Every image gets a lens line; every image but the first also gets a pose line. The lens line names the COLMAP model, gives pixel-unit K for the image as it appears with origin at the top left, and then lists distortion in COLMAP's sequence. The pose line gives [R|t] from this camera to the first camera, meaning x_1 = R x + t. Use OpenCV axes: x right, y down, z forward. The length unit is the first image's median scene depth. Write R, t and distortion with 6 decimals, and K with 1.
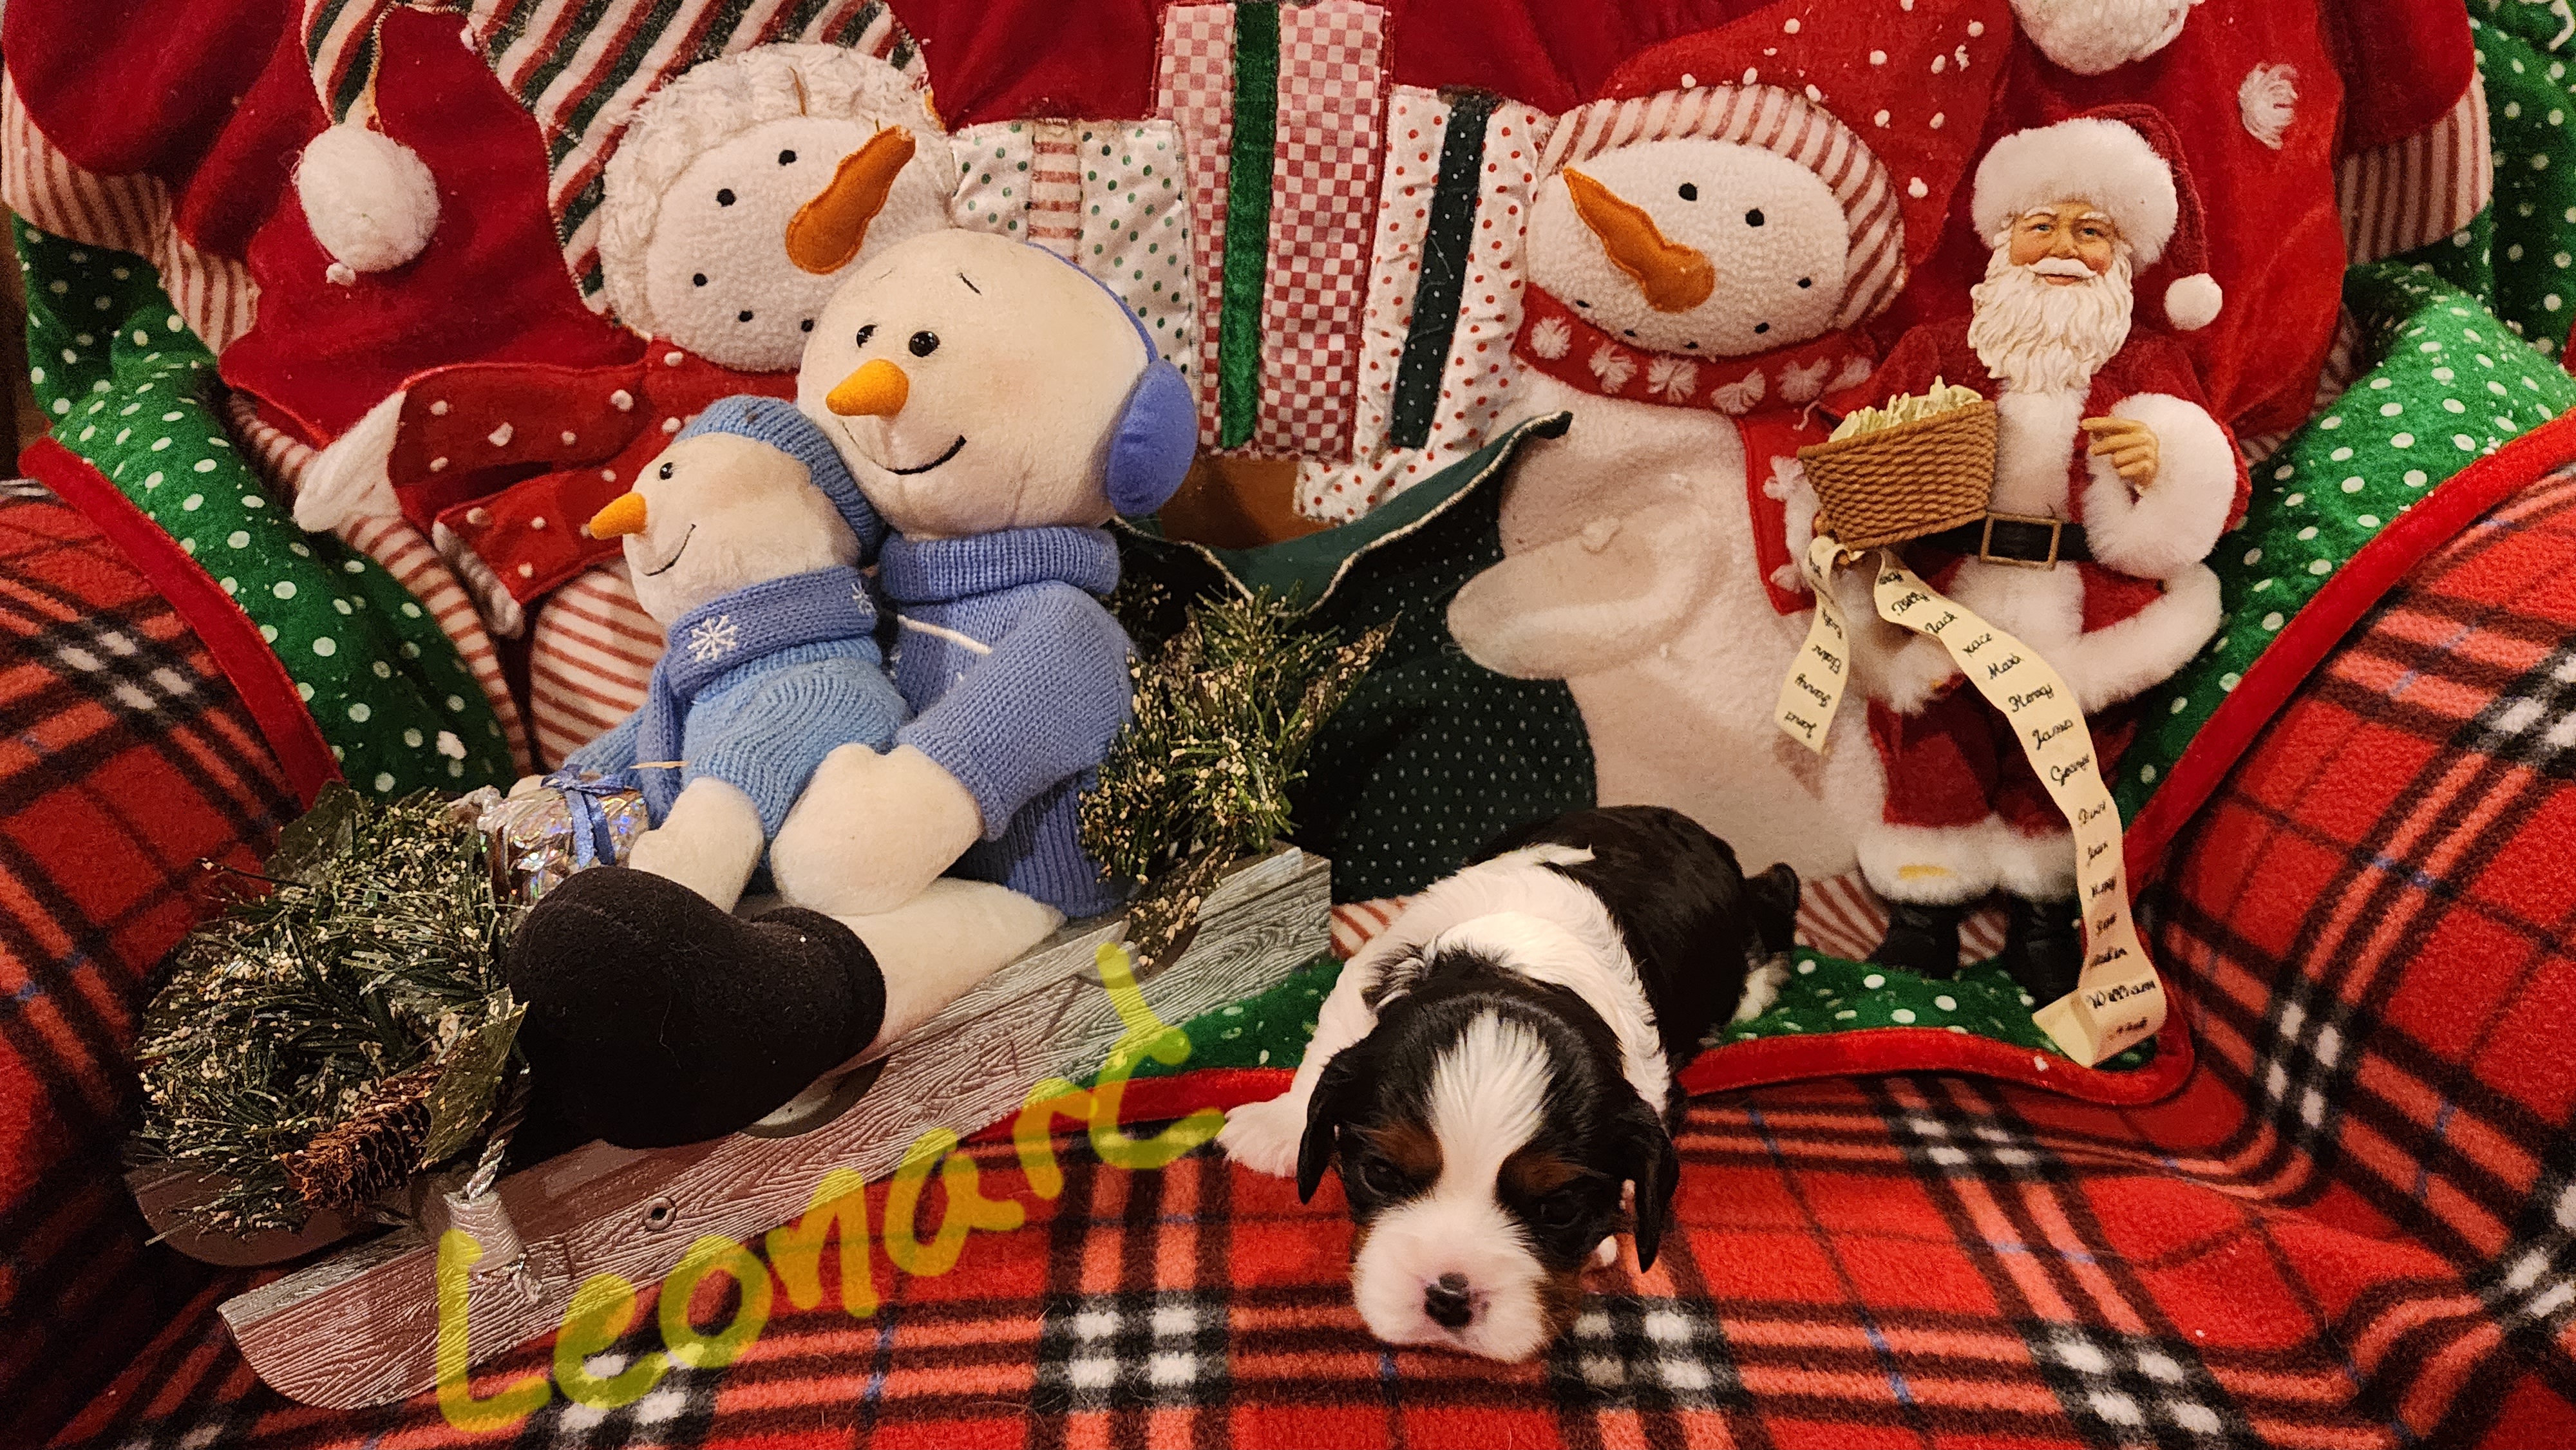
lens RADIAL K [[1974.9, 0, 1301.4], [0, 1974.9, 690.5], [0, 0, 1]] dist [0.043472, -0.024402]
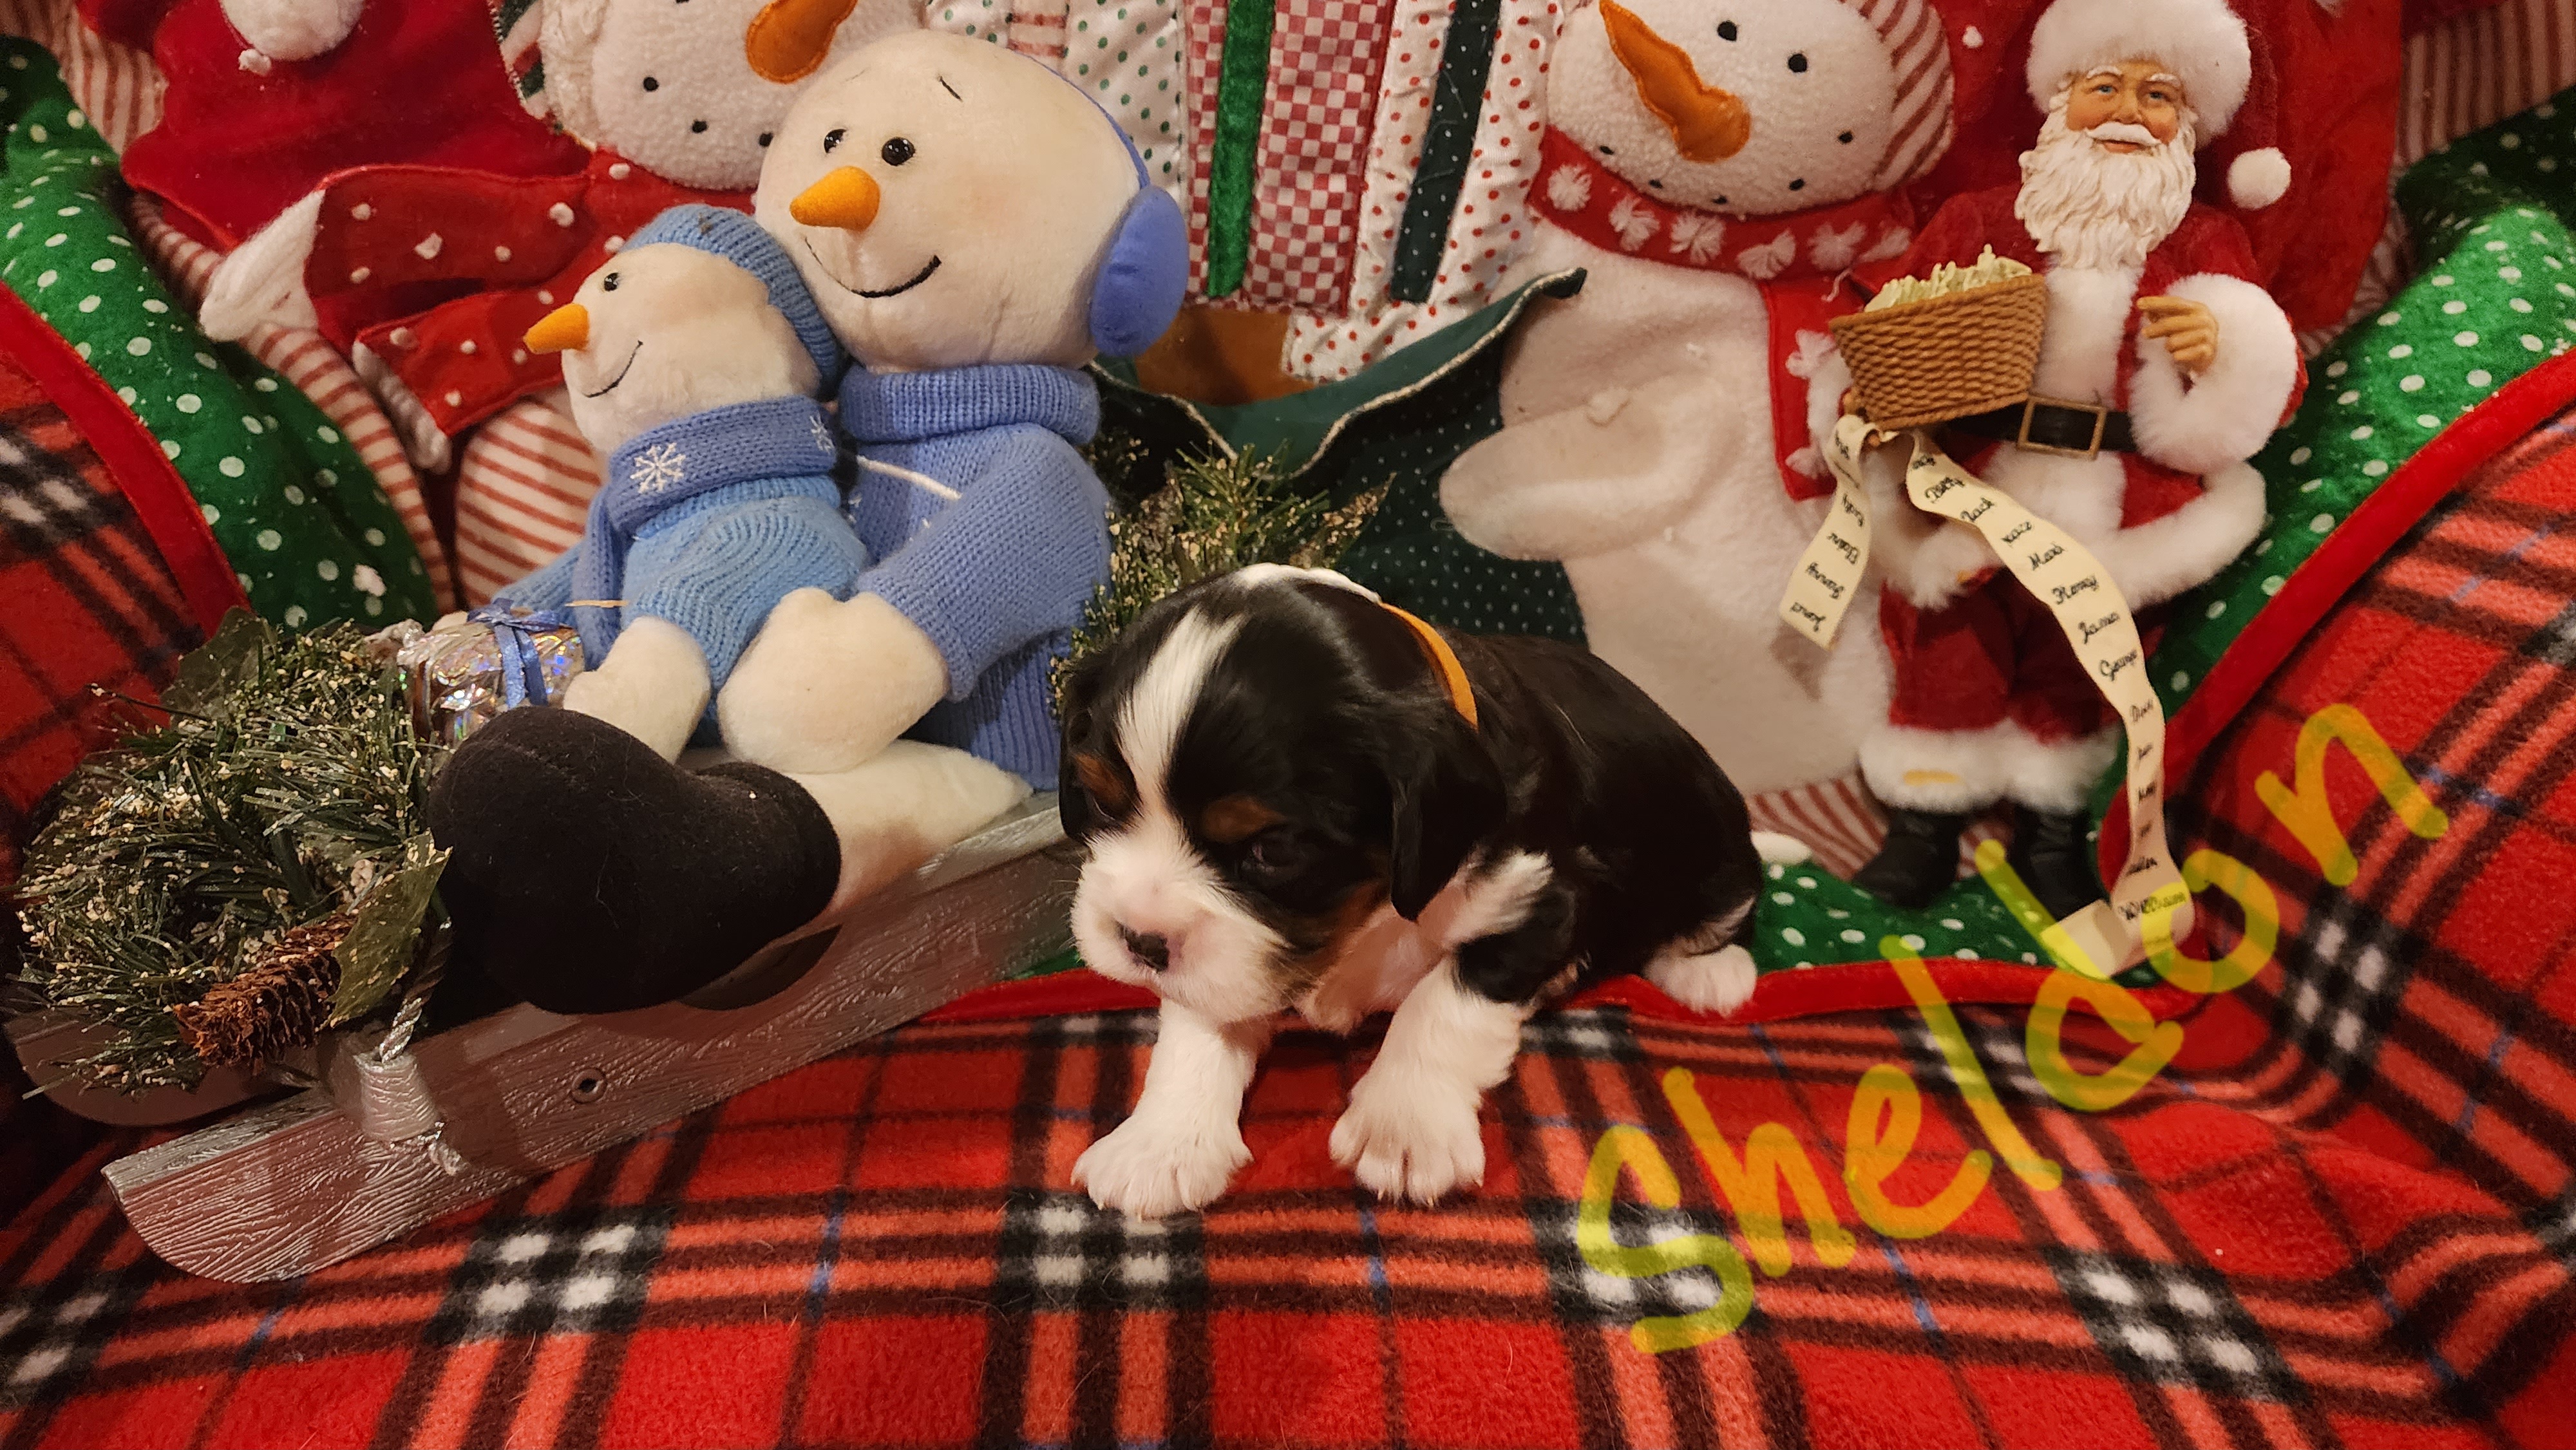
lens RADIAL K [[1974.9, 0, 1273.8], [0, 1974.9, 705.0], [0, 0, 1]] dist [0.043472, -0.024402]
pose [[0.999040, 0.038154, 0.021505, -0.024369], [-0.039346, 0.997537, 0.058064, 0.016127], [-0.019237, -0.058855, 0.998081, 0.062968]]
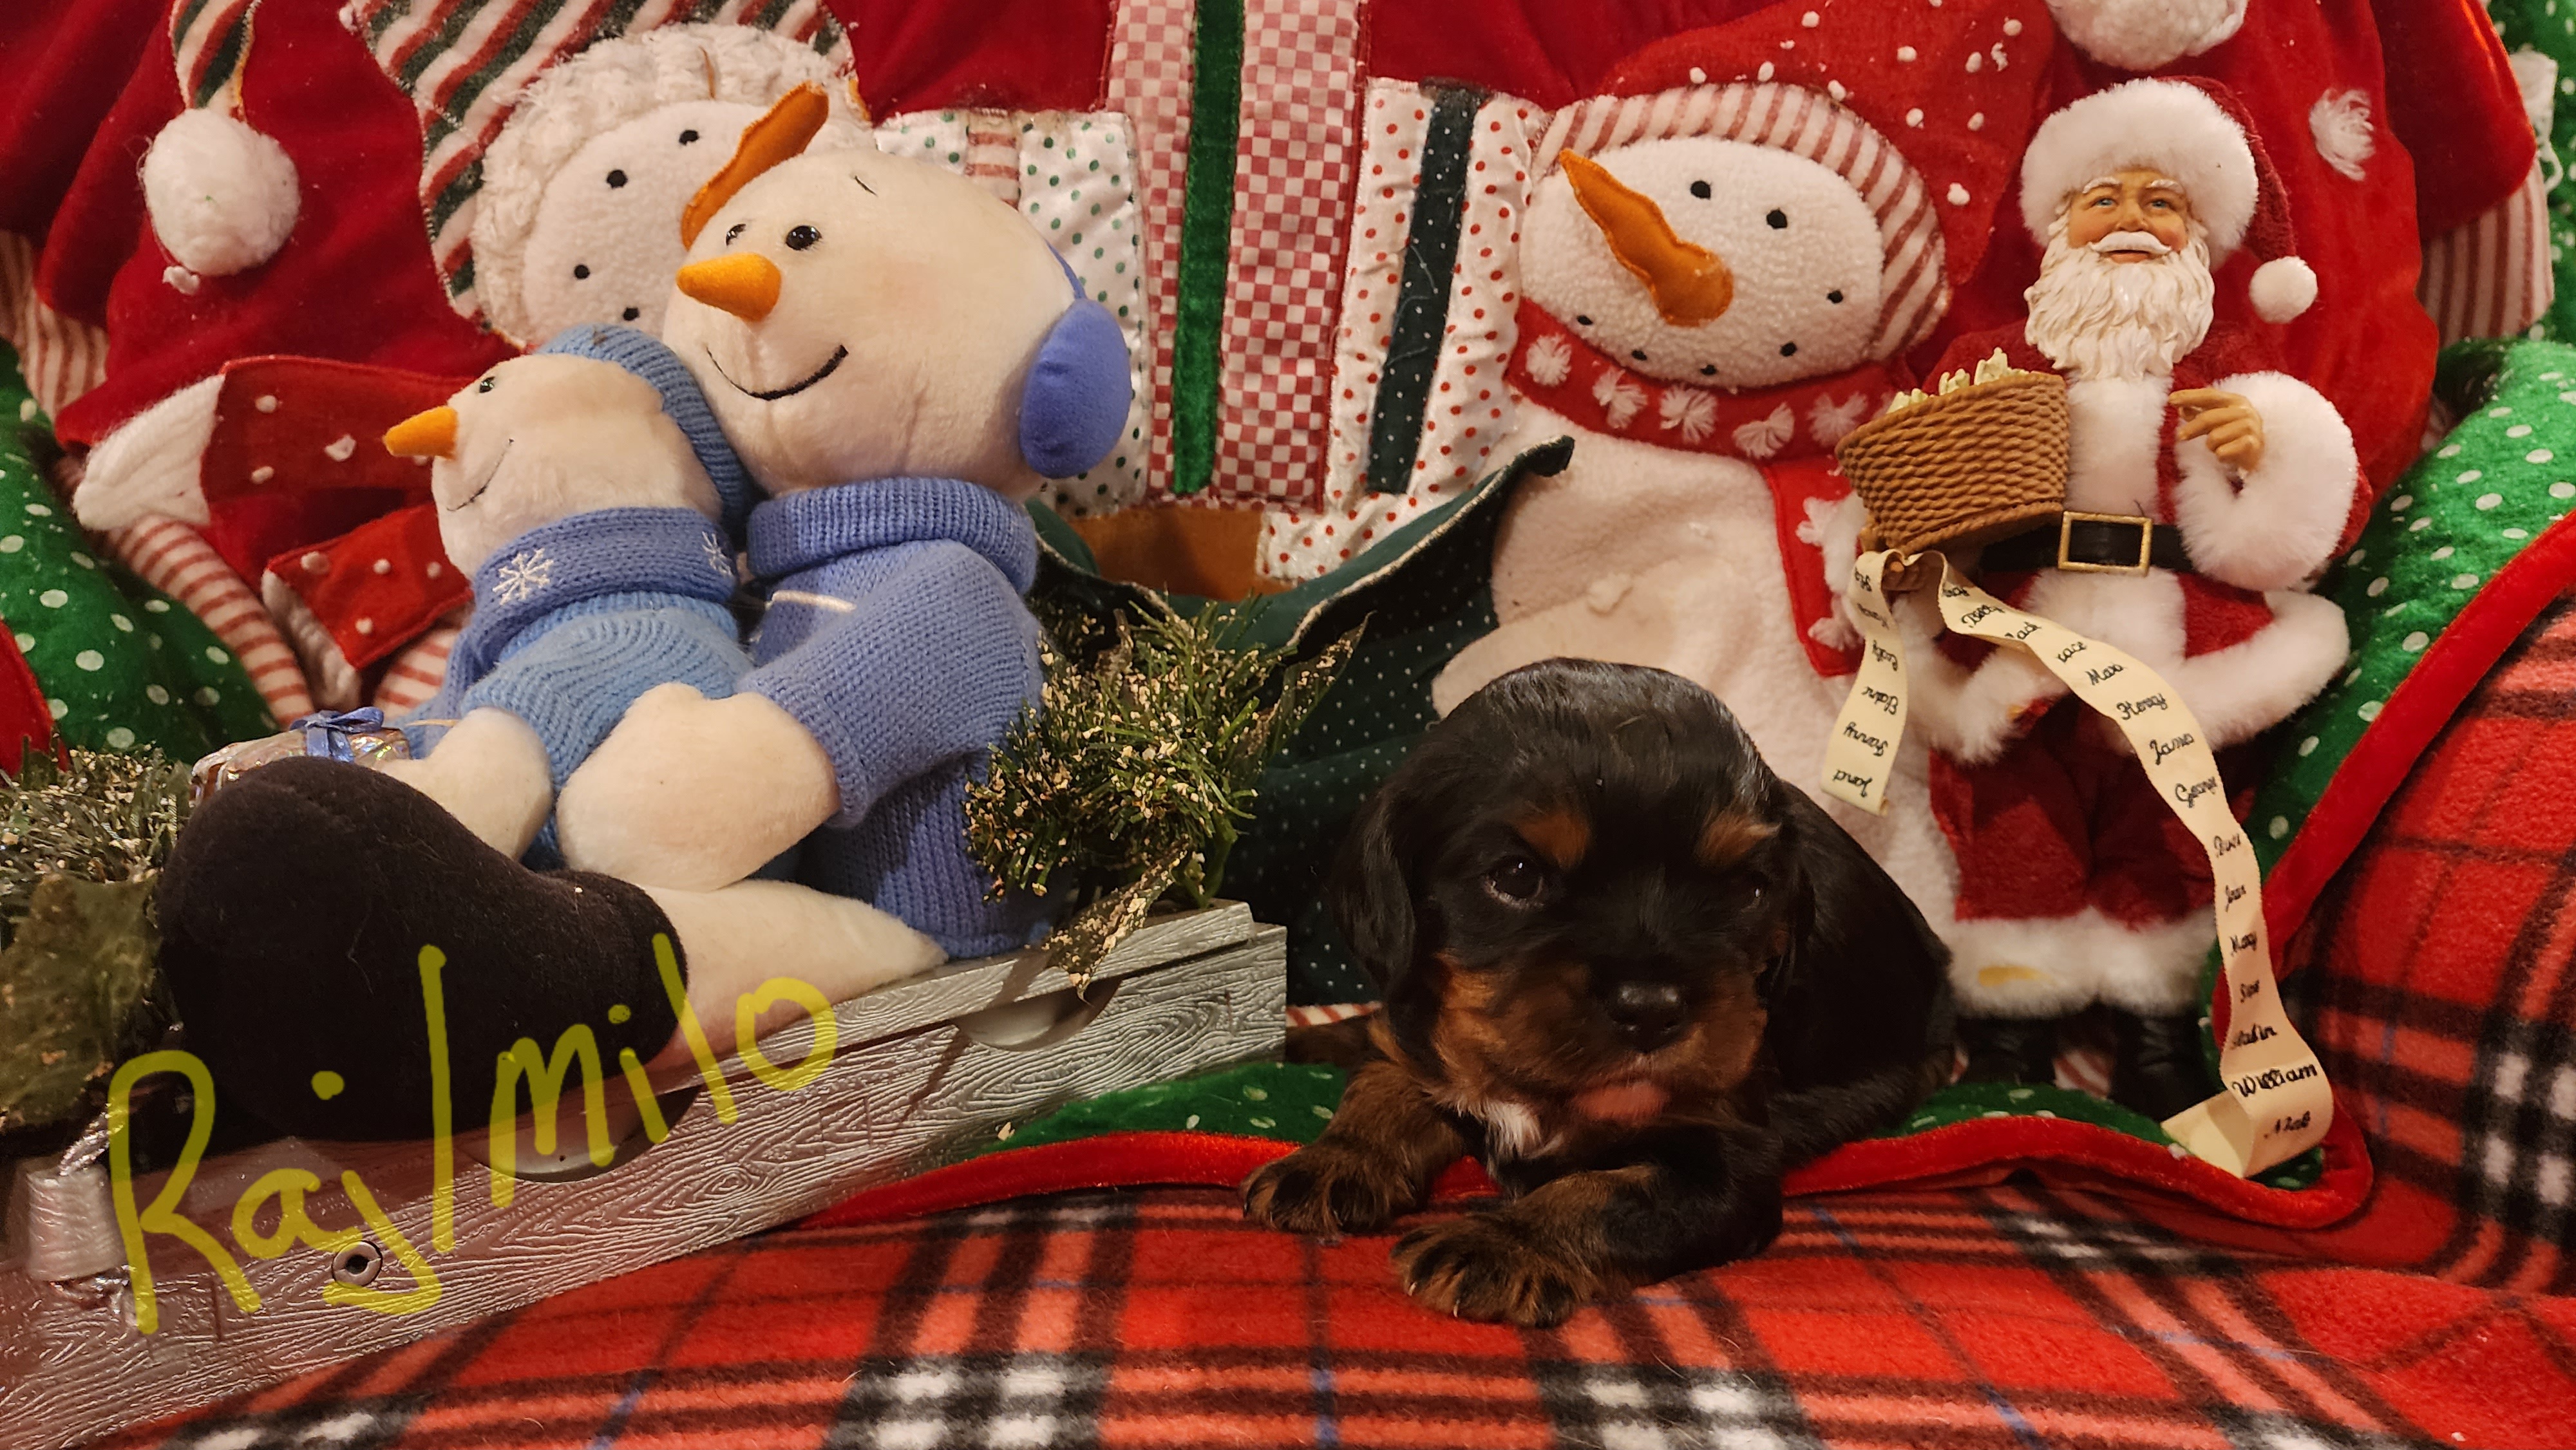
lens RADIAL K [[1974.9, 0, 1312.6], [0, 1974.9, 718.4], [0, 0, 1]] dist [0.043472, -0.024402]
pose [[0.999929, 0.011445, -0.003251, 0.027561], [-0.011867, 0.978898, -0.204003, 0.169369], [0.000847, 0.204027, 0.978965, 0.182933]]
